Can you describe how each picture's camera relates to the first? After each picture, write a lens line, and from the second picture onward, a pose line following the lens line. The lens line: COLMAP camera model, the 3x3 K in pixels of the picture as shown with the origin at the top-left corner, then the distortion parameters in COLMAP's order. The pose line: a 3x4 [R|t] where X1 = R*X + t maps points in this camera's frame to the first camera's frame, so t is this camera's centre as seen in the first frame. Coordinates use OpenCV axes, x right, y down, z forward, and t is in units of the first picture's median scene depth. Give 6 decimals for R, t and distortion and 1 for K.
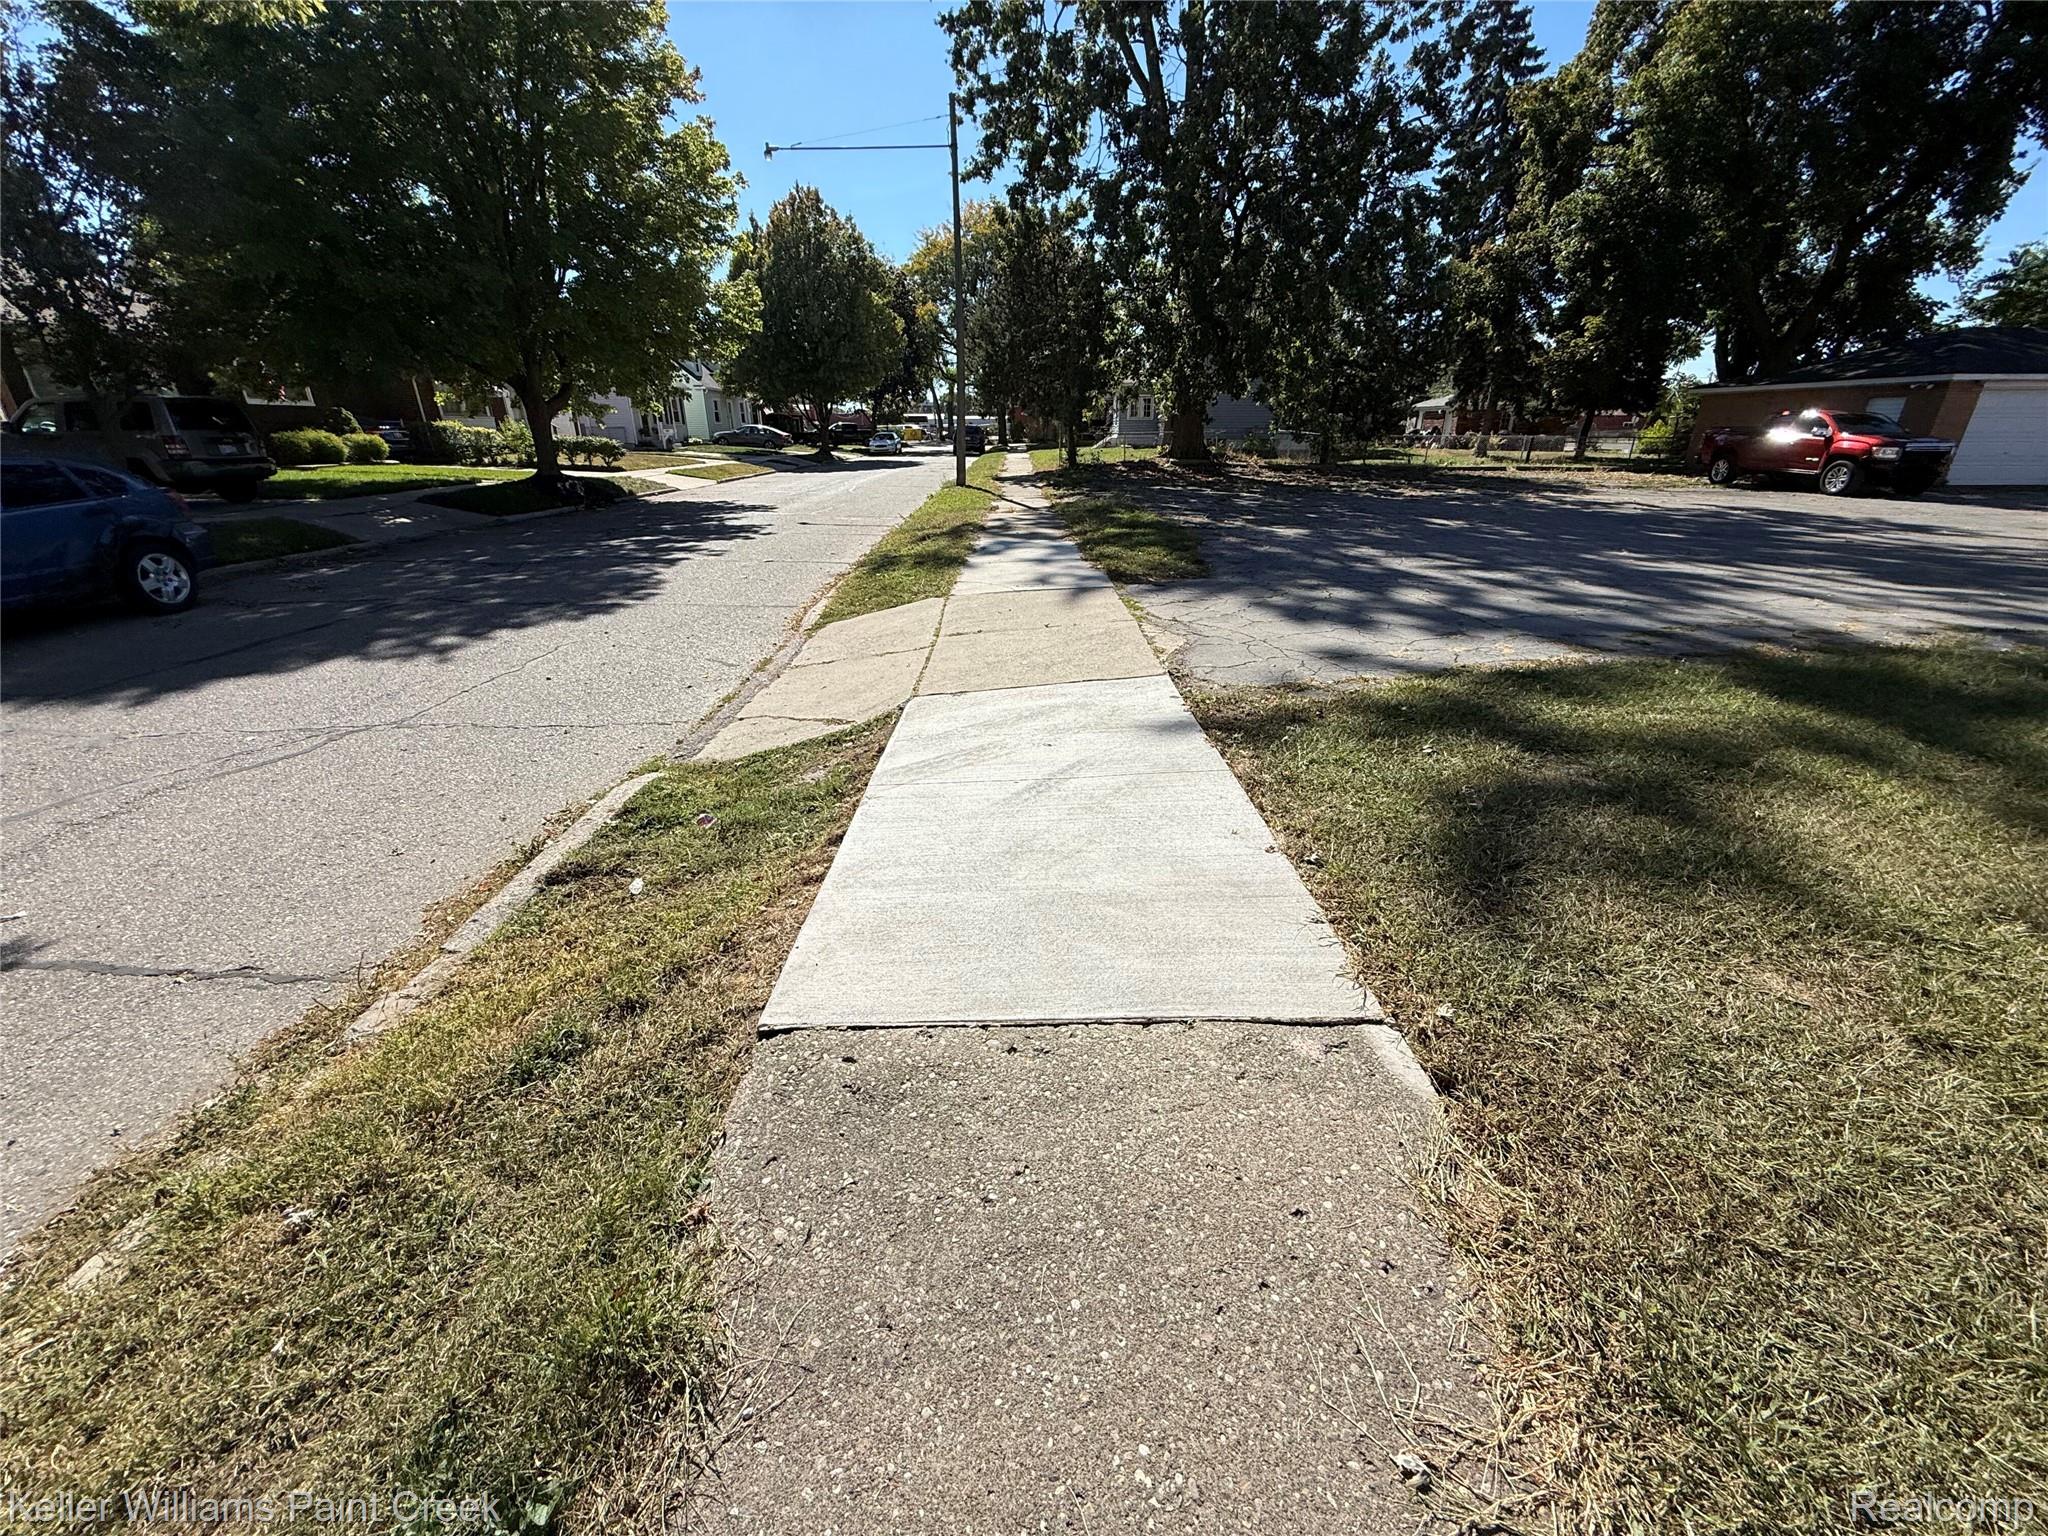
lens RADIAL K [[816.1, 0, 1016.1], [0, 816.1, 764.1], [0, 0, 1]] dist [0.000402, 0.000018]
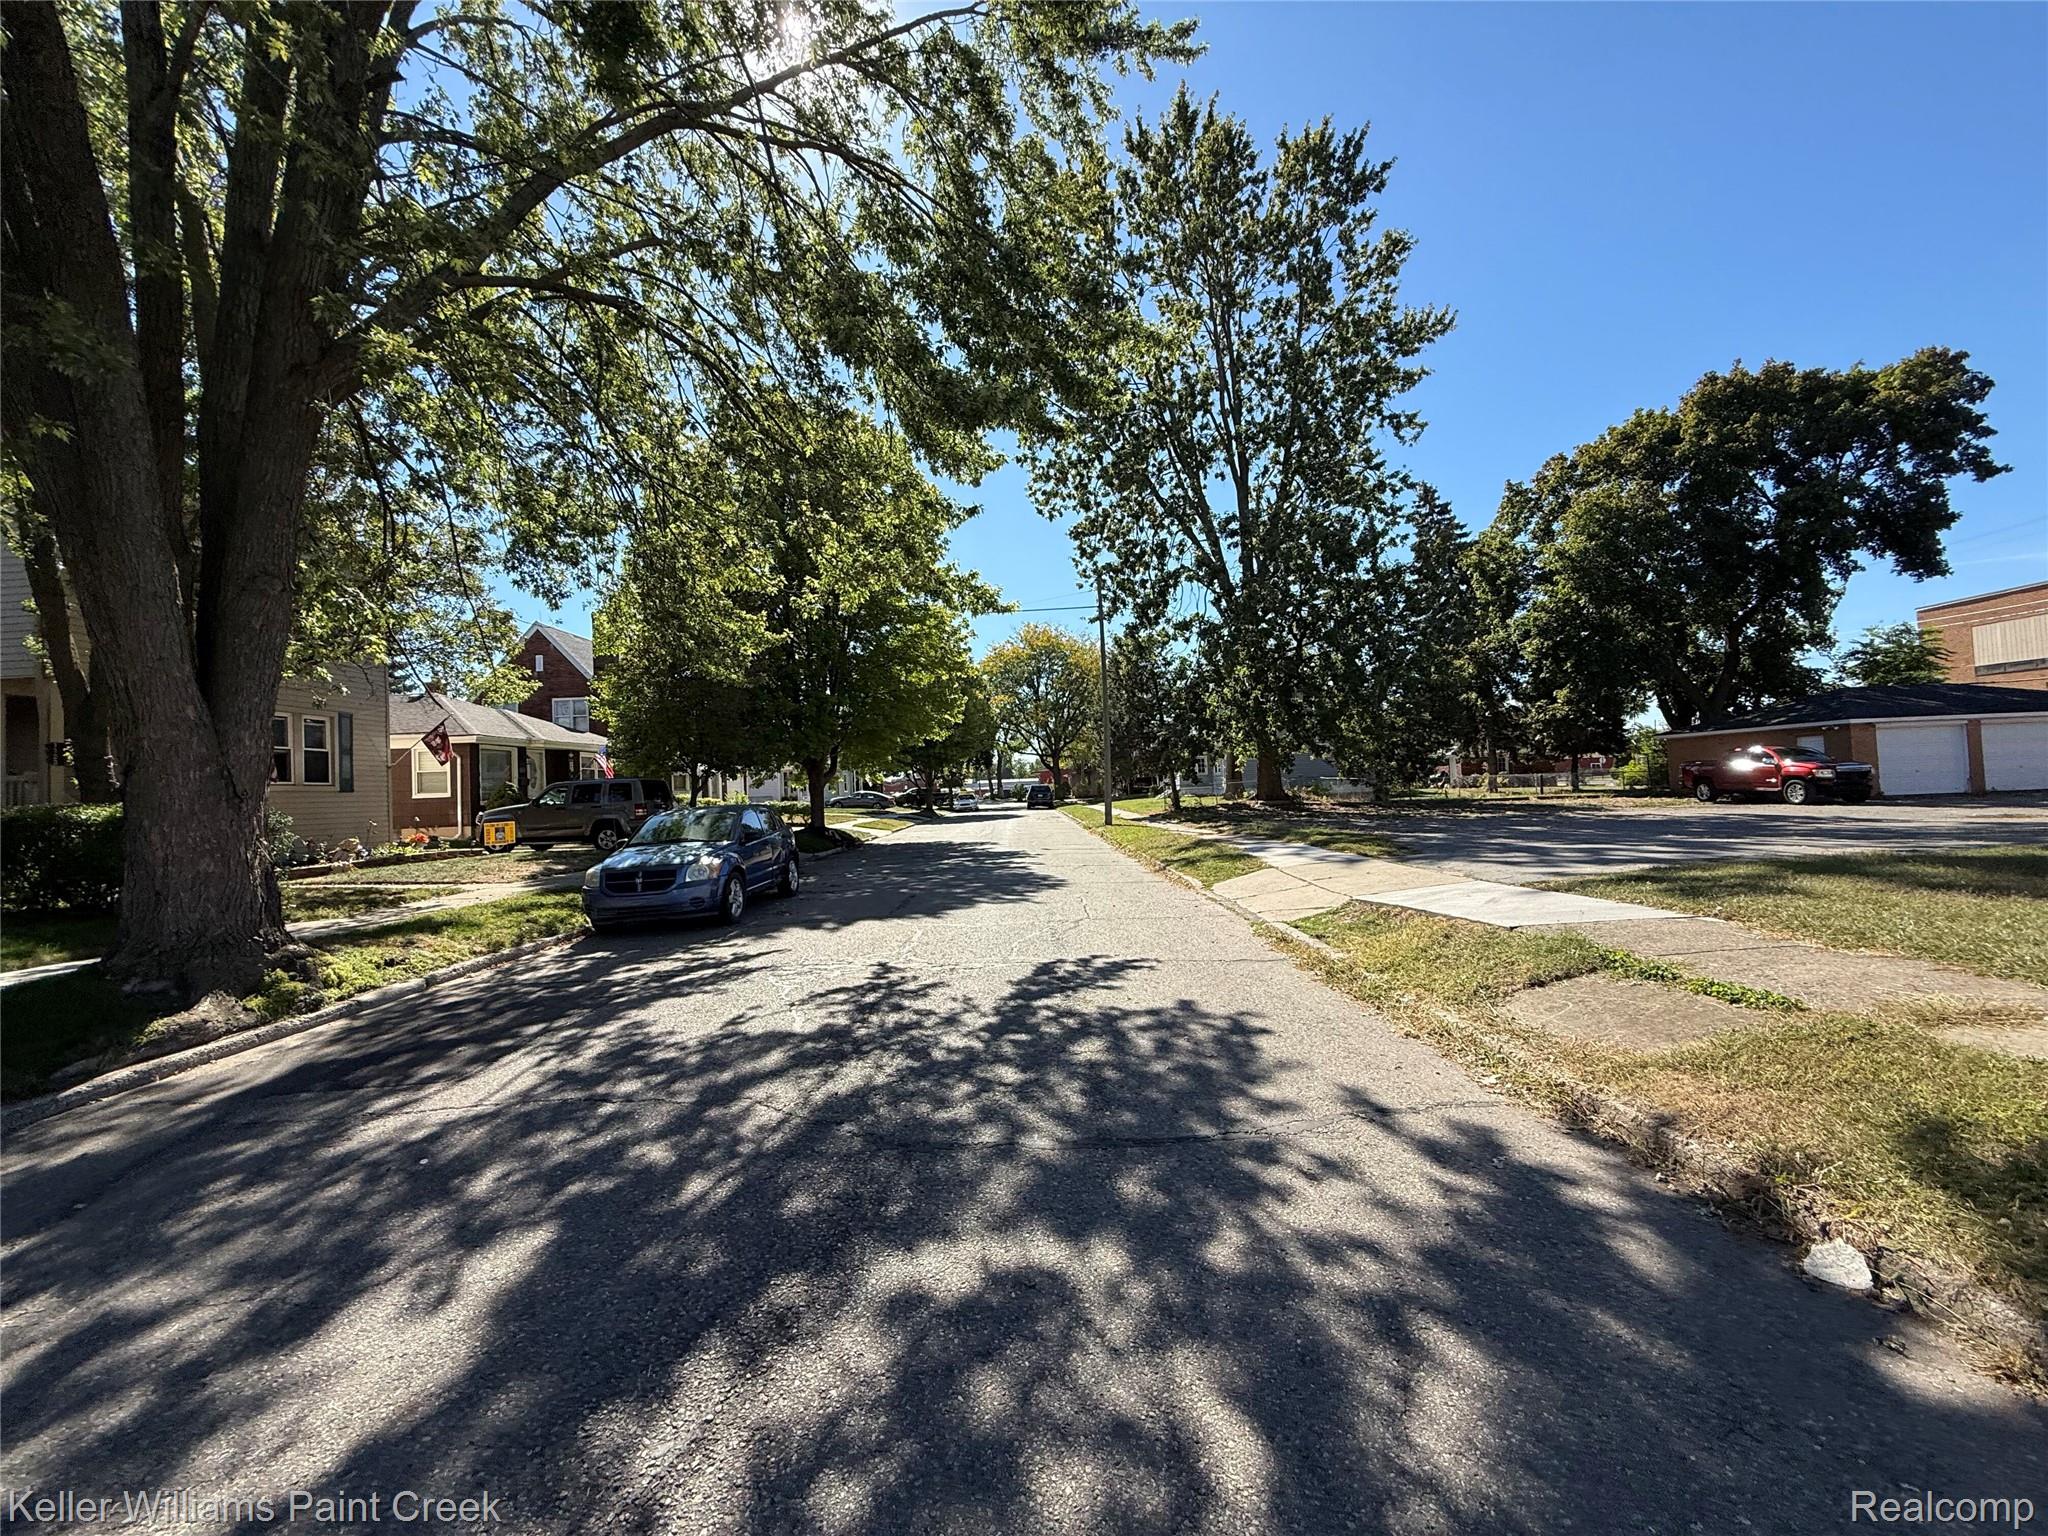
lens RADIAL K [[816.1, 0, 1019.5], [0, 816.1, 772.3], [0, 0, 1]] dist [0.000402, 0.000018]
pose [[0.999309, -0.036951, -0.003907, -0.170695], [0.032298, 0.915792, -0.400353, 0.075910], [0.018372, 0.399950, 0.916353, -0.173389]]
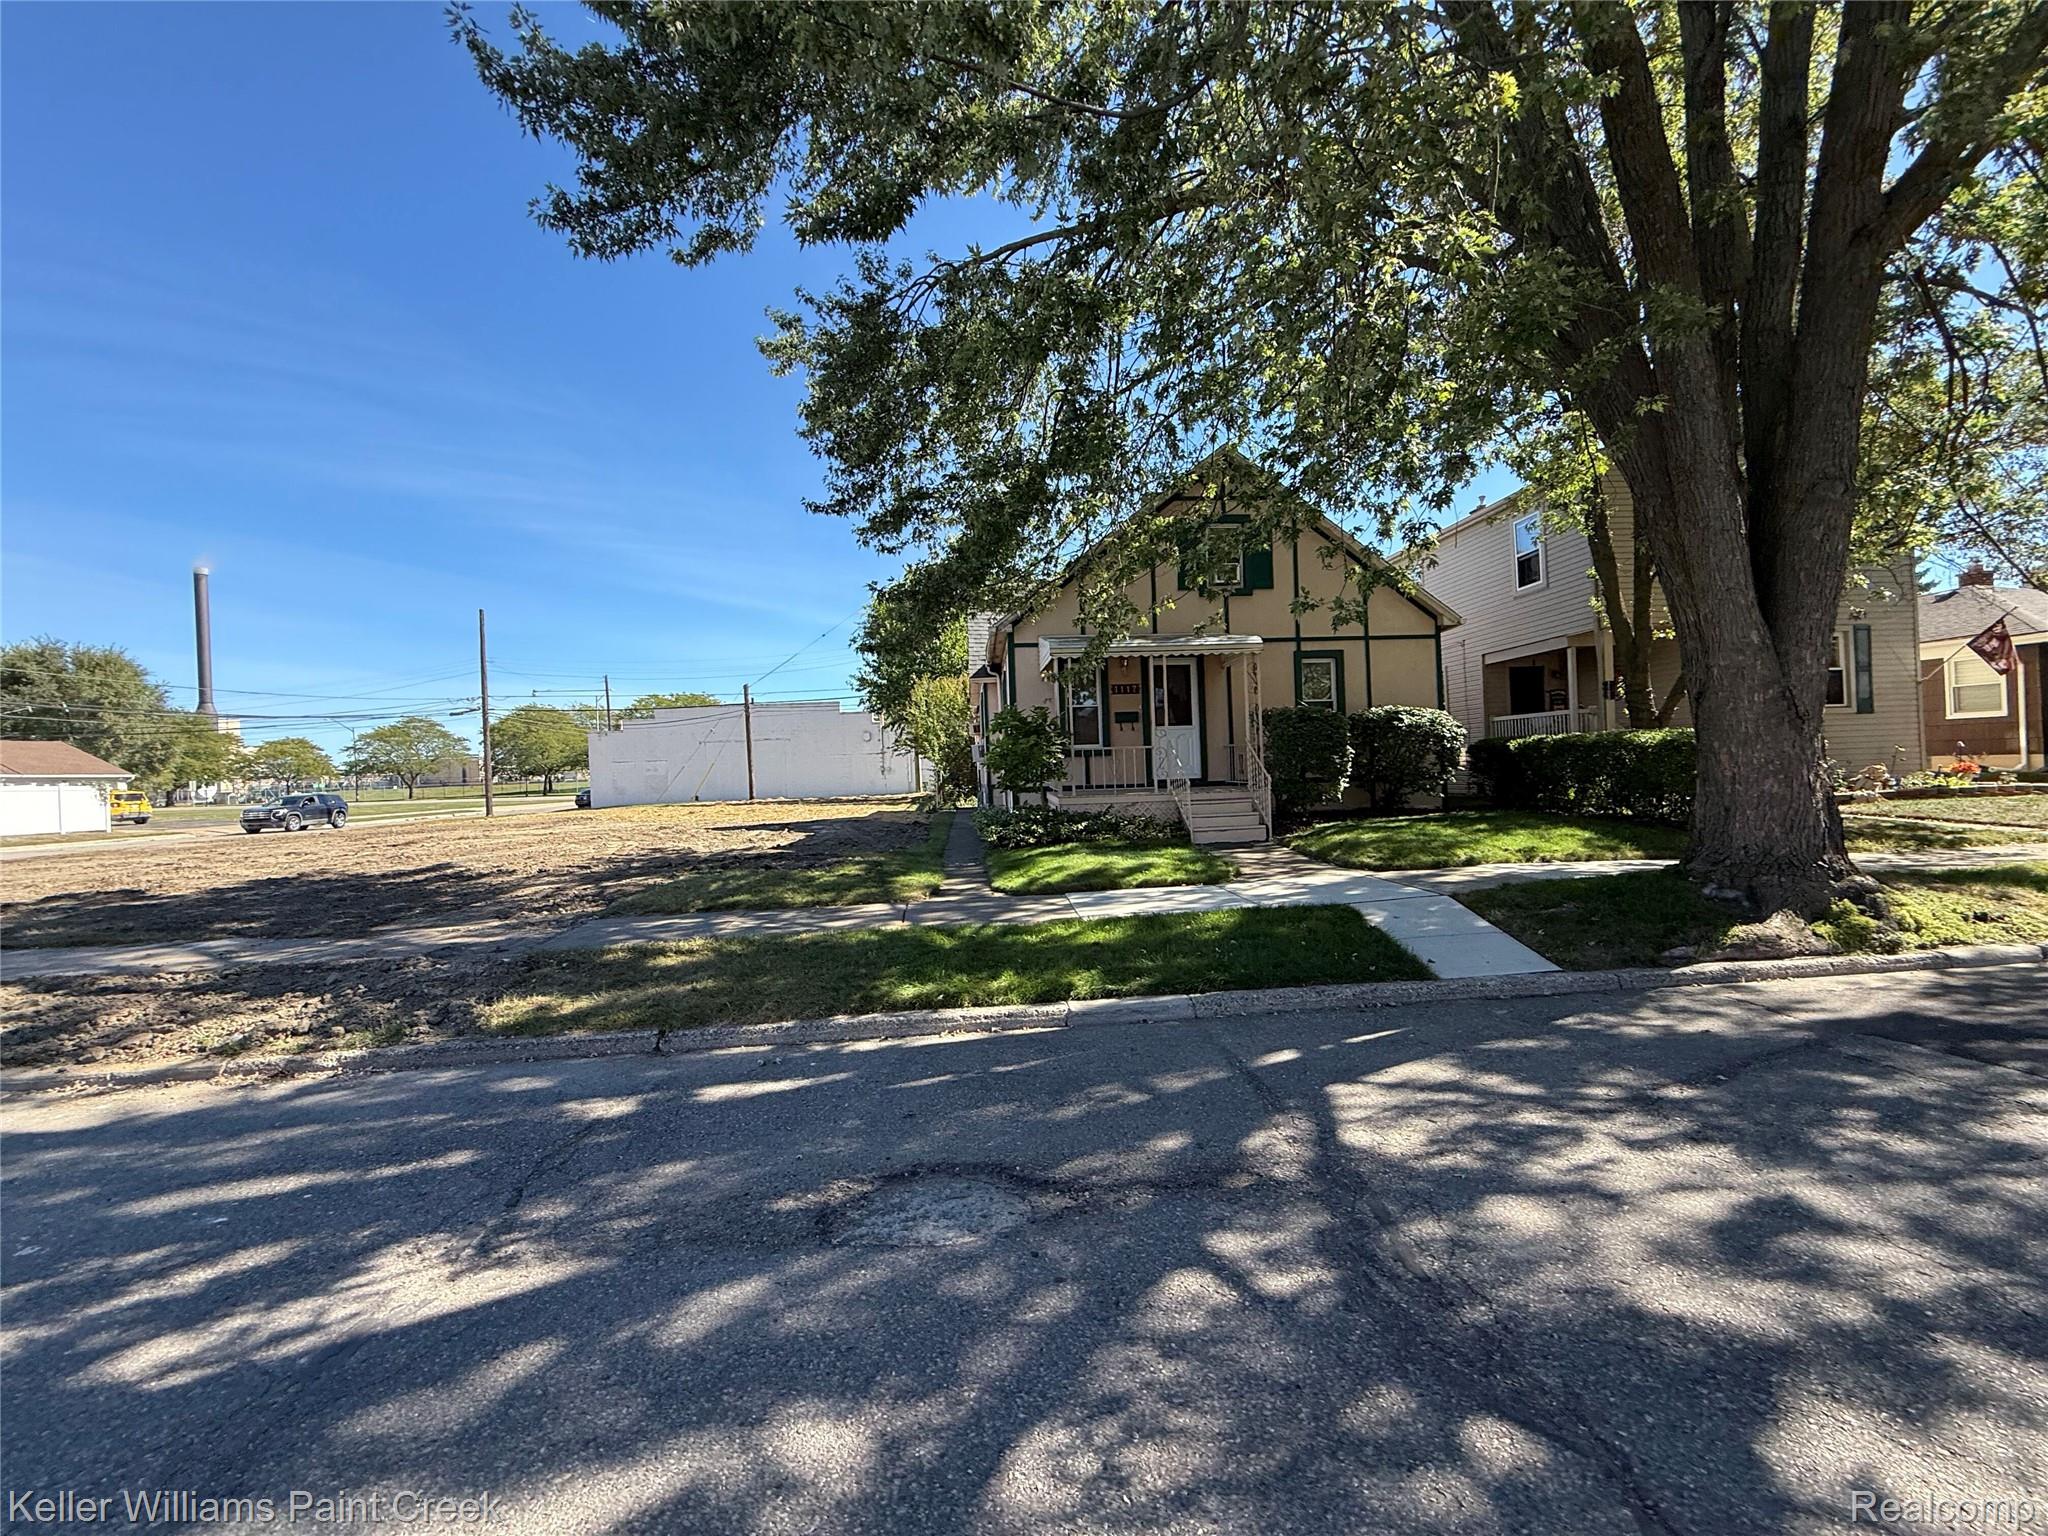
lens RADIAL K [[816.1, 0, 1019.7], [0, 816.1, 769.7], [0, 0, 1]] dist [0.000402, 0.000018]
pose [[0.093234, -0.003054, -0.995639, -0.187606], [-0.346140, 0.937519, -0.035289, 0.079172], [0.933539, 0.347921, 0.086352, -0.179563]]
